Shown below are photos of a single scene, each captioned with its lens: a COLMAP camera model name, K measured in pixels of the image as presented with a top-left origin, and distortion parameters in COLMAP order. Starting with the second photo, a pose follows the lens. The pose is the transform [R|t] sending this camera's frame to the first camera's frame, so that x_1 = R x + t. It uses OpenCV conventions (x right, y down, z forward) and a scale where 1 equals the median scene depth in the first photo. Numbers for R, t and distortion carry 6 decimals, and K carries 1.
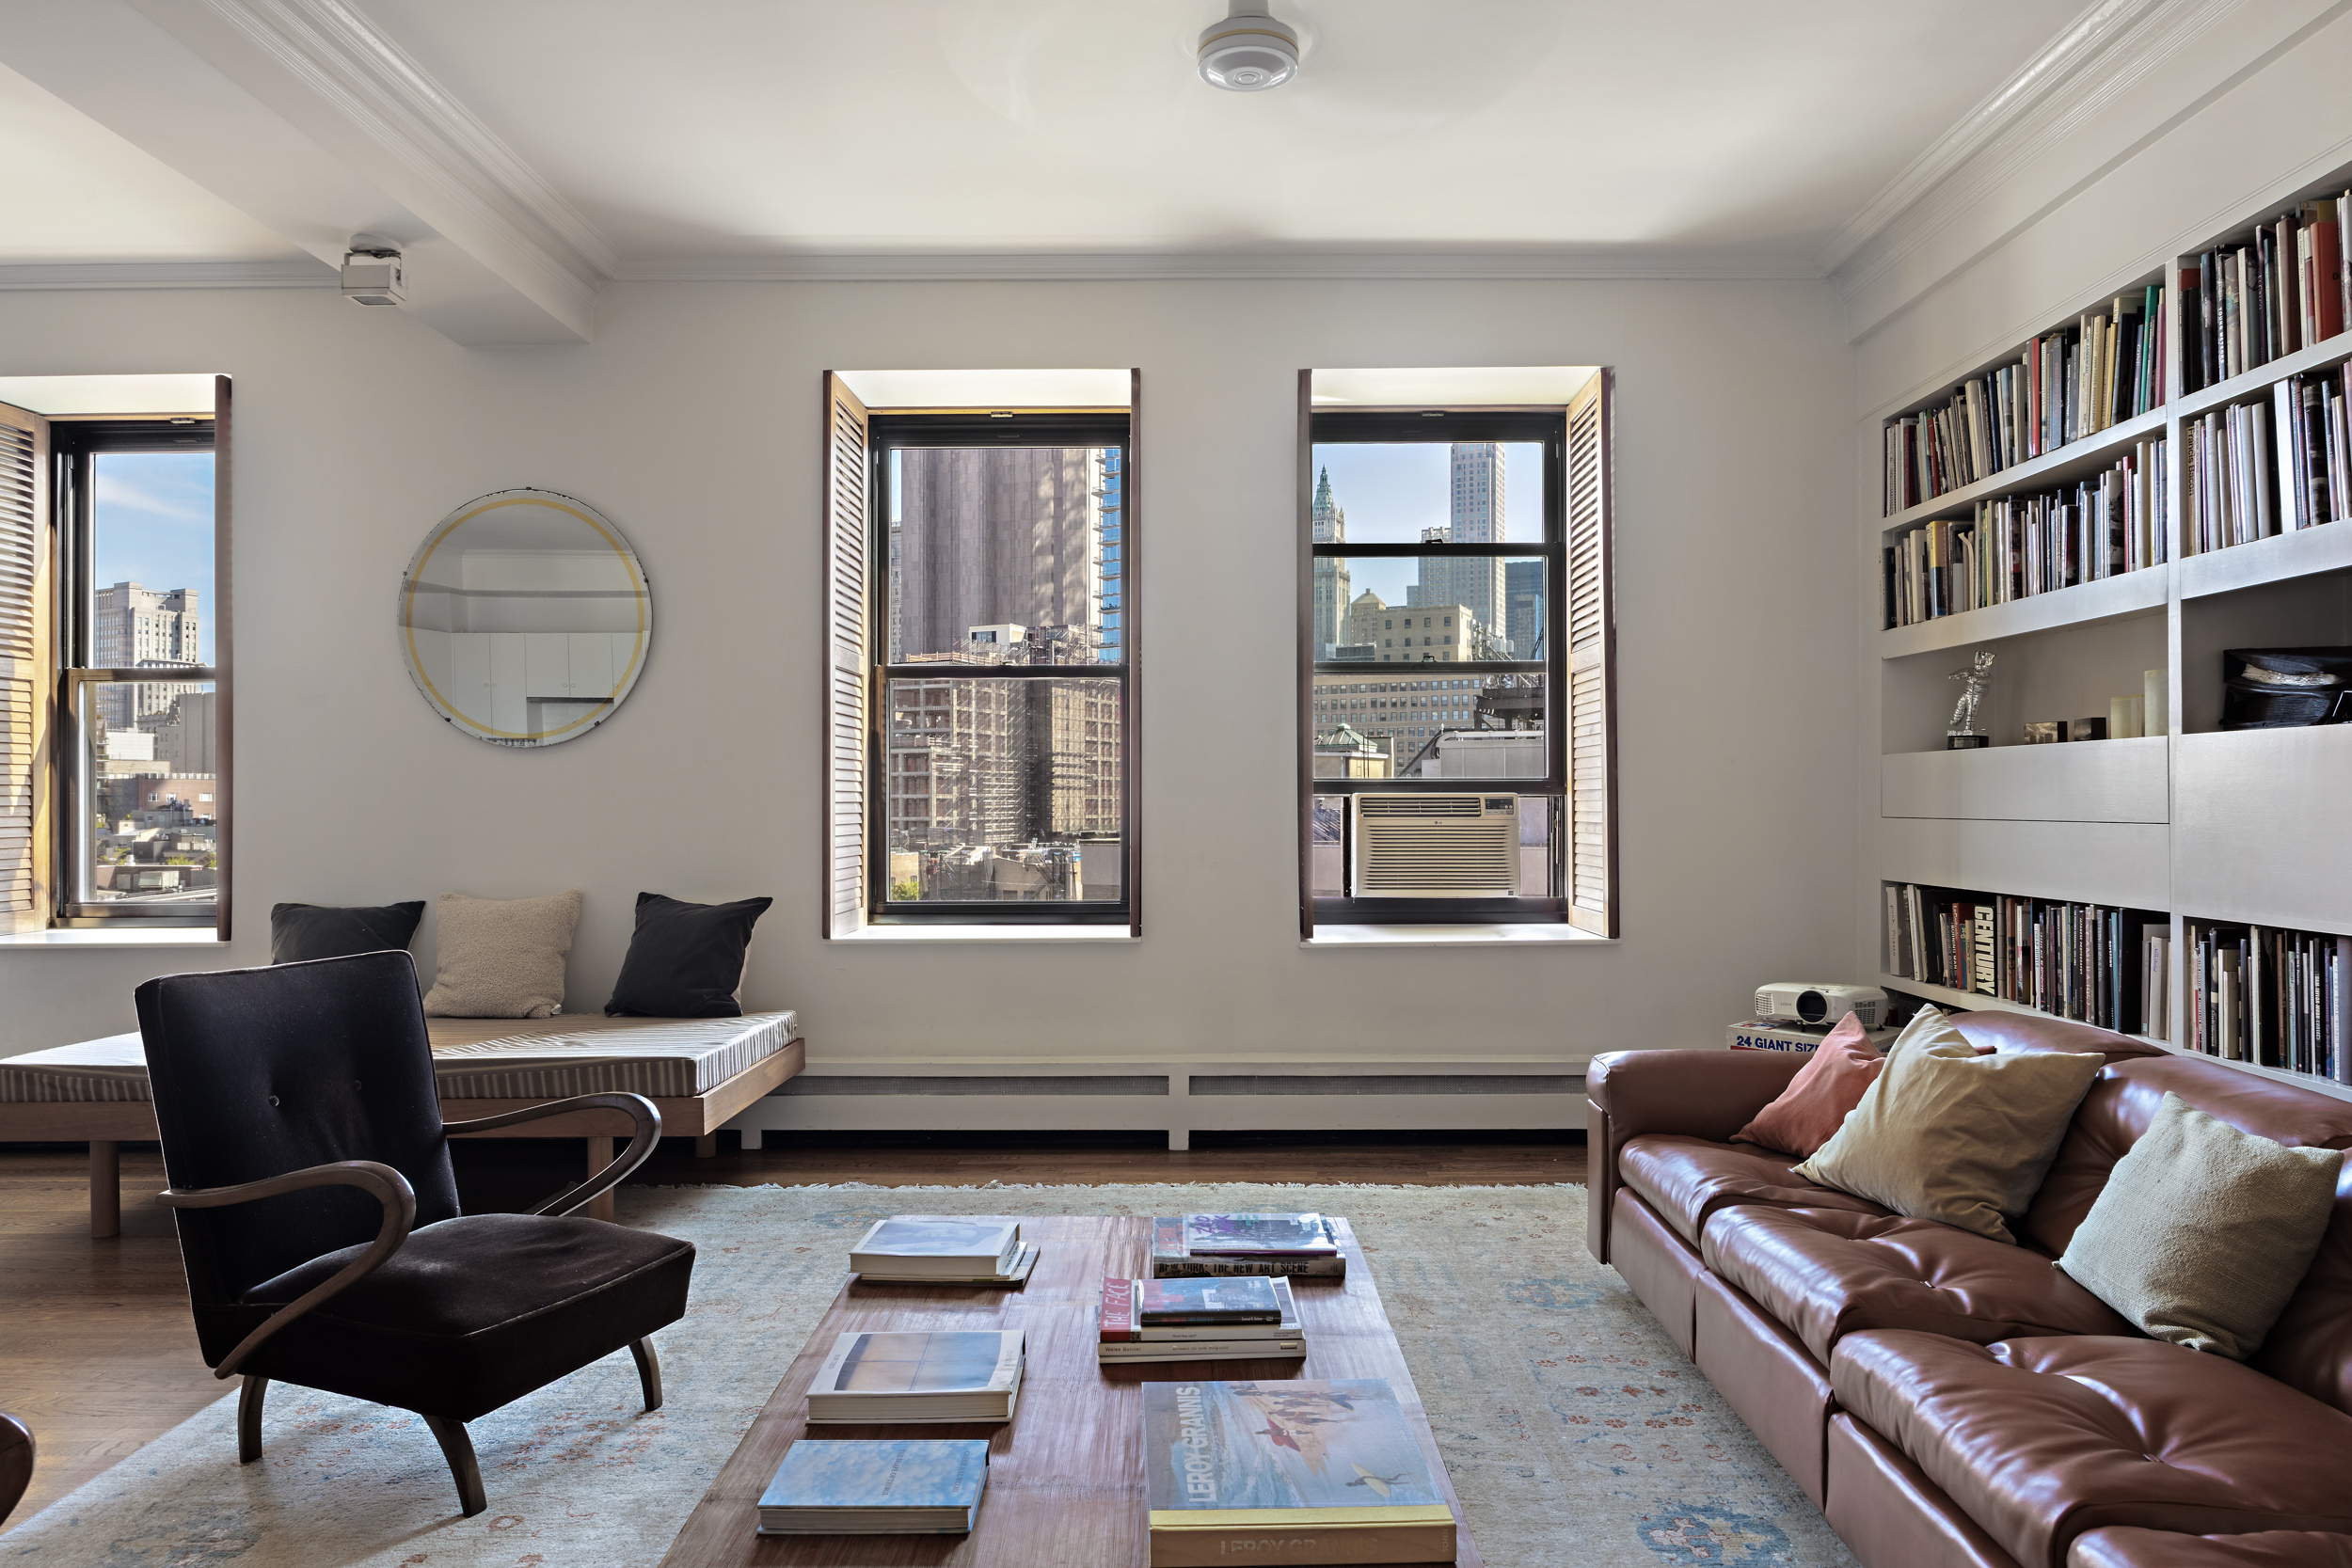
lens RADIAL K [[1496.5, 0, 1179.6], [0, 1496.5, 779.2], [0, 0, 1]] dist [-0.009182, -0.003863]
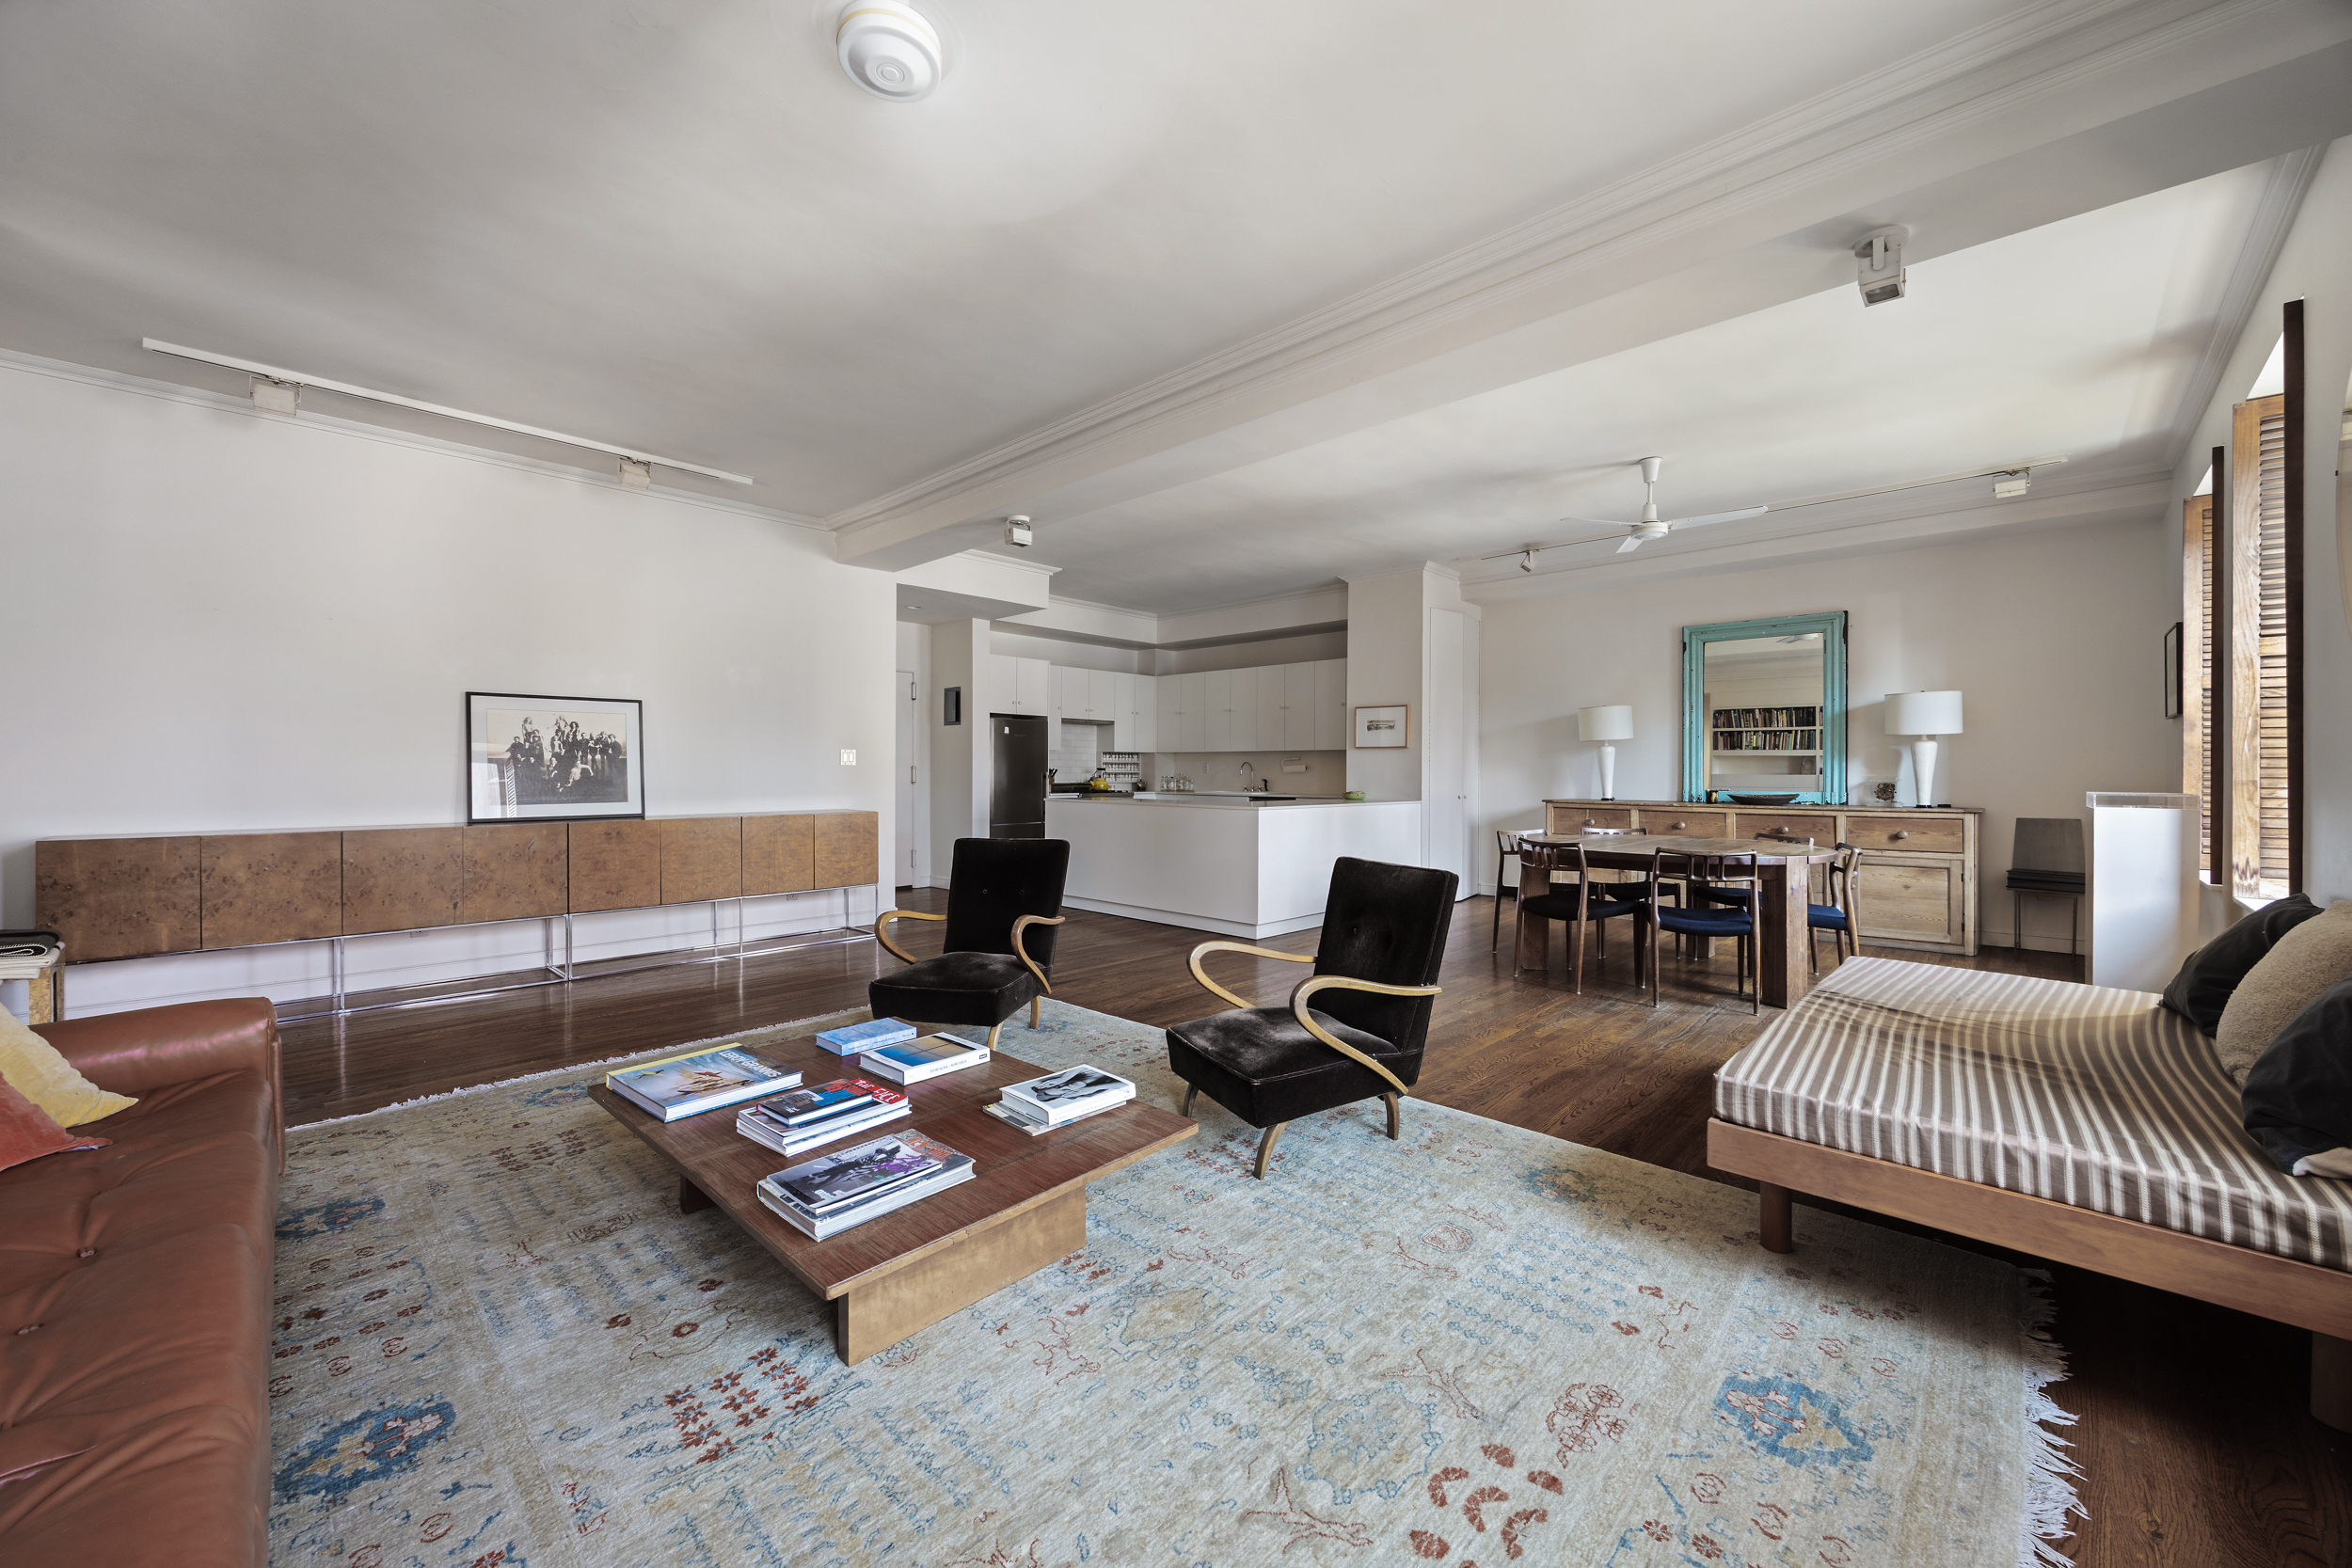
lens RADIAL K [[842.4, 0, 1174.0], [0, 842.4, 771.1], [0, 0, 1]] dist [-0.000123, 0.000008]
pose [[-0.667503, 0.006616, -0.744578, 2.166208], [0.012435, 0.999920, -0.002263, 0.061695], [0.744503, -0.010770, -0.667532, 9.626307]]
